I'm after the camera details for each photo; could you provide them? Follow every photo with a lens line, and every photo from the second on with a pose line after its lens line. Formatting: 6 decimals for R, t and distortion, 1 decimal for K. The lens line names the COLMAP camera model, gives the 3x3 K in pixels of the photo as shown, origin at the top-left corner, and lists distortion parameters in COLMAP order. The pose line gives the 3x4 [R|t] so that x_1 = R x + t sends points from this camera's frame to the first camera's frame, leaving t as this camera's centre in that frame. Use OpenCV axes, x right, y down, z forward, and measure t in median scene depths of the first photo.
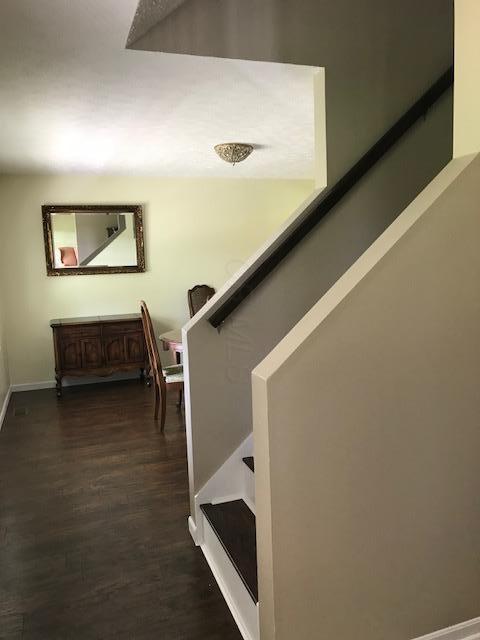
lens RADIAL K [[521.4, 0, 245.1], [0, 521.4, 321.4], [0, 0, 1]] dist [0.026849, -0.027294]
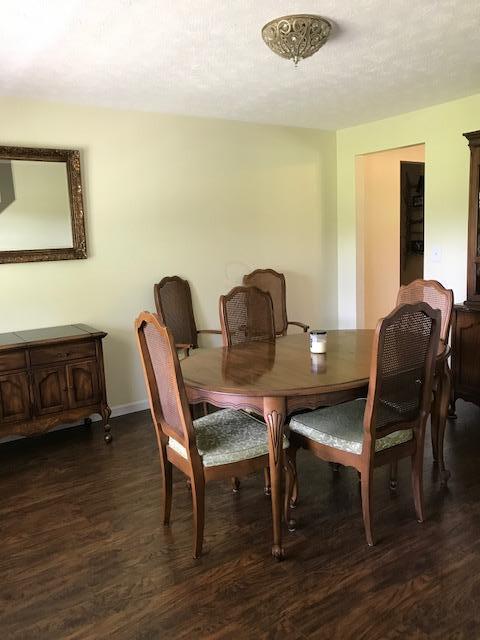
lens RADIAL K [[521.4, 0, 234.4], [0, 521.4, 318.8], [0, 0, 1]] dist [0.026849, -0.027294]
pose [[0.970873, -0.040673, 0.236117, -0.182545], [0.035665, 0.999040, 0.025443, -0.033365], [-0.236925, -0.016281, 0.971391, 0.366879]]
